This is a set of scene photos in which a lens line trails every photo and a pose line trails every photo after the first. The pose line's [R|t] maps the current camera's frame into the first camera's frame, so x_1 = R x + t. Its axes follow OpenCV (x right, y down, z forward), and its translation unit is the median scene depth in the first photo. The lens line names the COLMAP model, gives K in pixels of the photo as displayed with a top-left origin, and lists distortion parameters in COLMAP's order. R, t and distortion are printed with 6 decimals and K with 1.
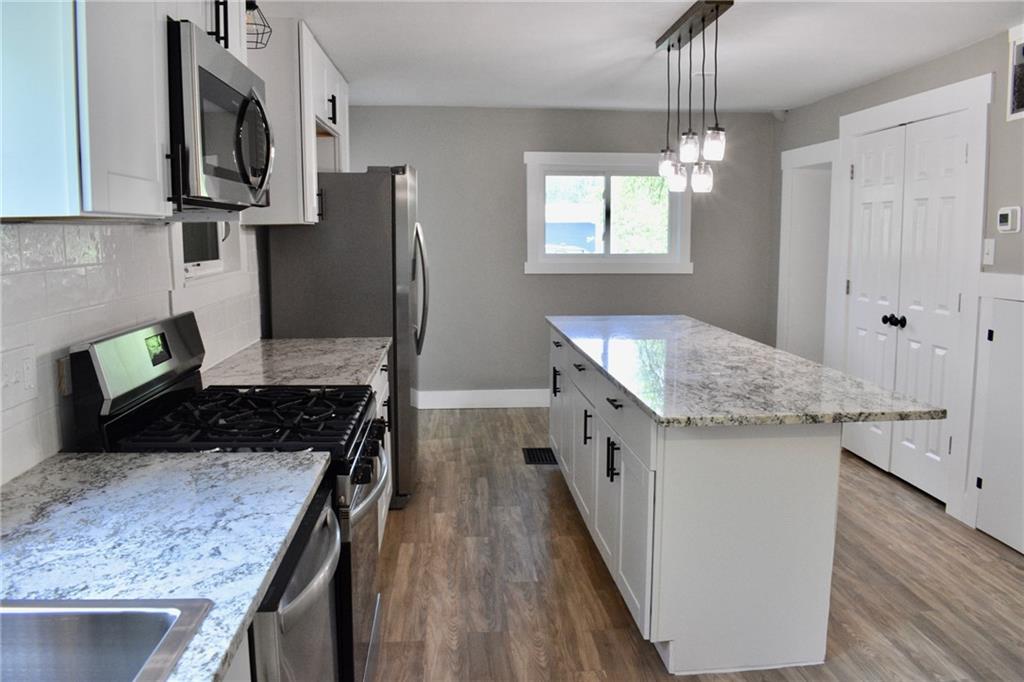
lens RADIAL K [[804.1, 0, 519.5], [0, 804.1, 342.5], [0, 0, 1]] dist [-0.096842, 0.015718]
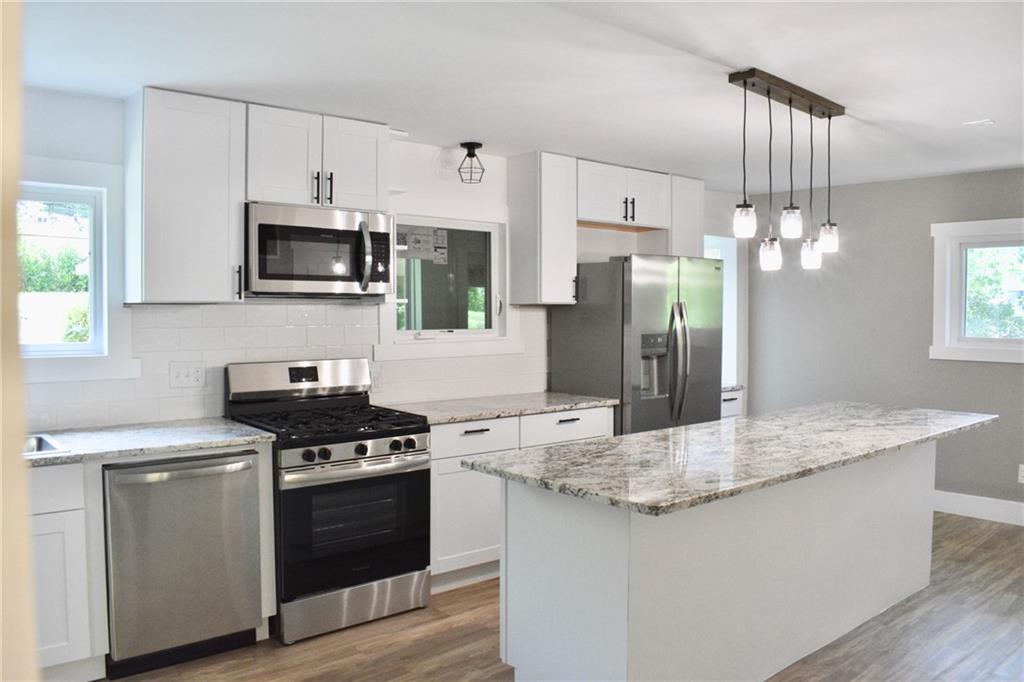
lens RADIAL K [[804.1, 0, 515.6], [0, 804.1, 343.0], [0, 0, 1]] dist [-0.096842, 0.015718]
pose [[0.578087, 0.037167, -0.815129, 0.768123], [-0.114898, 0.992717, -0.036222, -0.031016], [0.807845, 0.114596, 0.578147, 0.203115]]
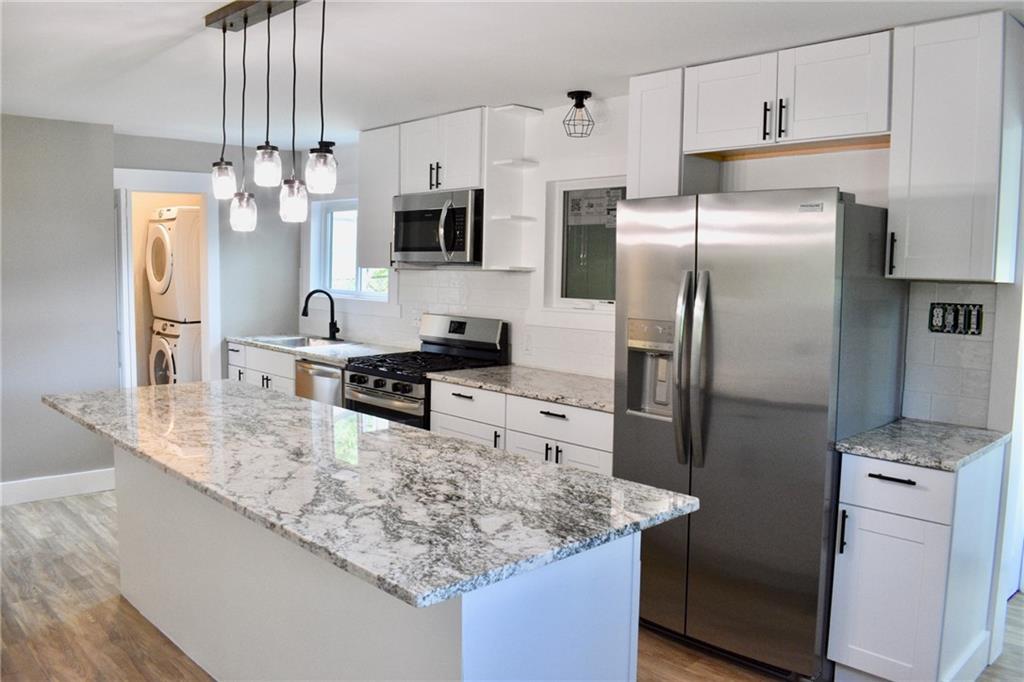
lens RADIAL K [[804.1, 0, 515.3], [0, 804.1, 335.7], [0, 0, 1]] dist [-0.096842, 0.015718]
pose [[-0.781723, 0.045267, -0.621981, 0.482667], [-0.097442, 0.976246, 0.193517, -0.249796], [0.615966, 0.211884, -0.758743, 1.677685]]
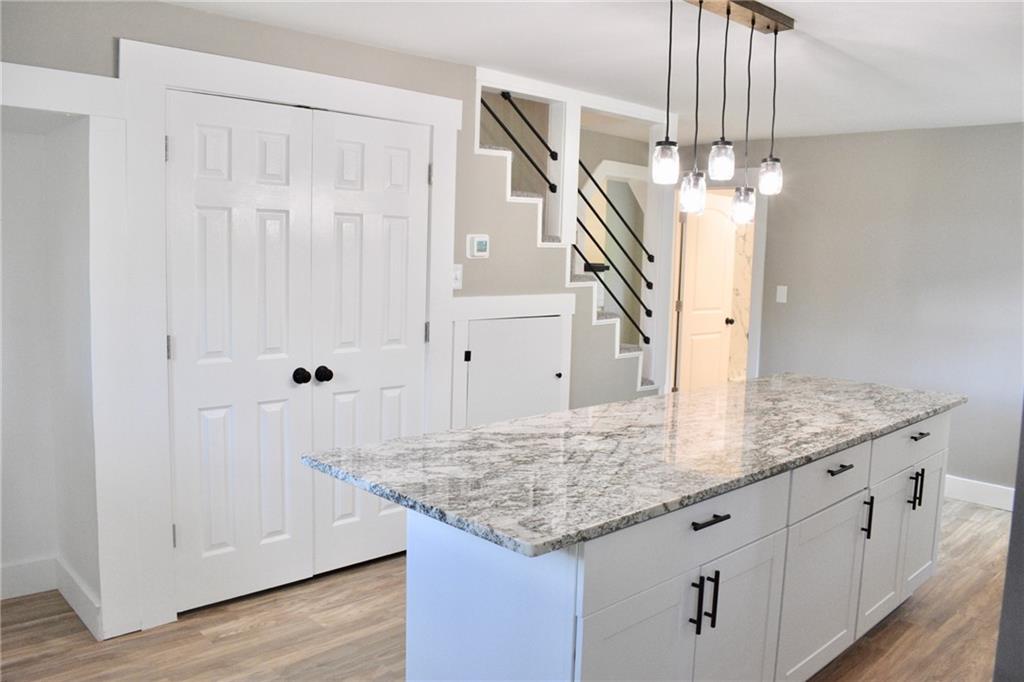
lens RADIAL K [[804.1, 0, 517.1], [0, 804.1, 336.9], [0, 0, 1]] dist [-0.096842, 0.015718]
pose [[-0.633050, -0.096827, 0.768031, -0.262271], [0.075250, 0.979750, 0.185544, -0.229925], [-0.770445, 0.175254, -0.612945, 1.605259]]
